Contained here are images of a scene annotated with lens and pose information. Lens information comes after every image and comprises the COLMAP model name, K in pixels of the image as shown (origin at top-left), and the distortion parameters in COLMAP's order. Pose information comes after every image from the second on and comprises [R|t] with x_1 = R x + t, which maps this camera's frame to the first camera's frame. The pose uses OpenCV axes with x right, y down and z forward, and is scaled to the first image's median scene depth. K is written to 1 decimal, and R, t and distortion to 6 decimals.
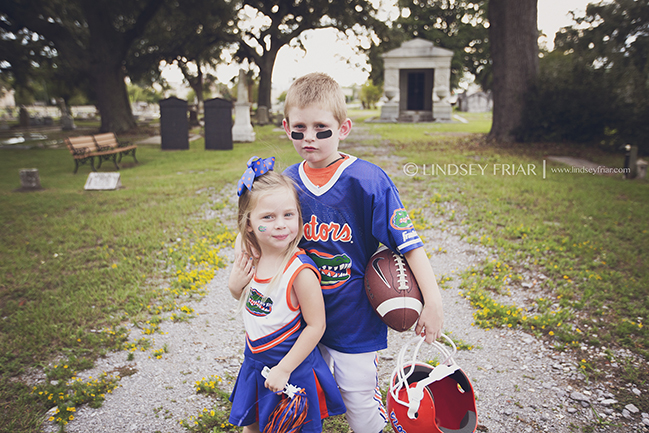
lens RADIAL K [[569.6, 0, 324.5], [0, 569.6, 216.5], [0, 0, 1]] dist [-0.033220, 0.118575]
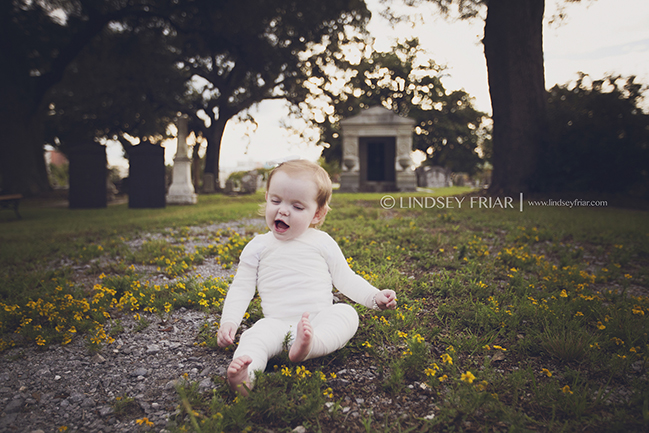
lens RADIAL K [[526.1, 0, 324.5], [0, 526.1, 216.5], [0, 0, 1]] dist [-0.026702, 0.104608]
pose [[0.994779, -0.001131, 0.102045, -0.012146], [0.017972, 0.986252, -0.164270, 0.009466], [-0.100456, 0.165246, 0.981123, 0.180149]]
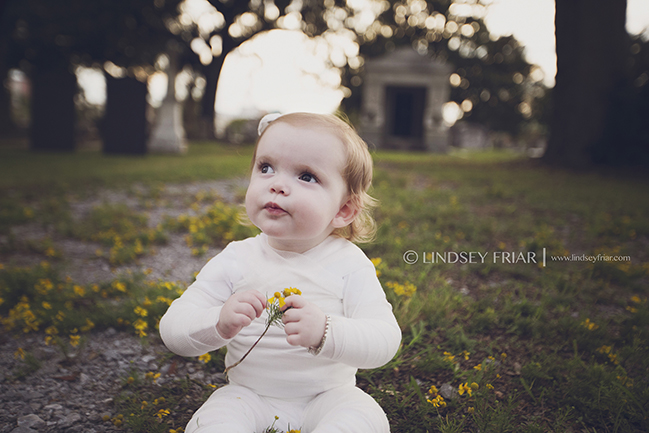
lens RADIAL K [[604.5, 0, 324.7], [0, 604.5, 207.5], [0, 0, 1]] dist [0.015231, 0.015808]
pose [[0.994991, 0.053731, 0.084291, -0.010400], [-0.044287, 0.992927, -0.110158, 0.003272], [-0.089614, 0.105873, 0.990333, 0.202854]]
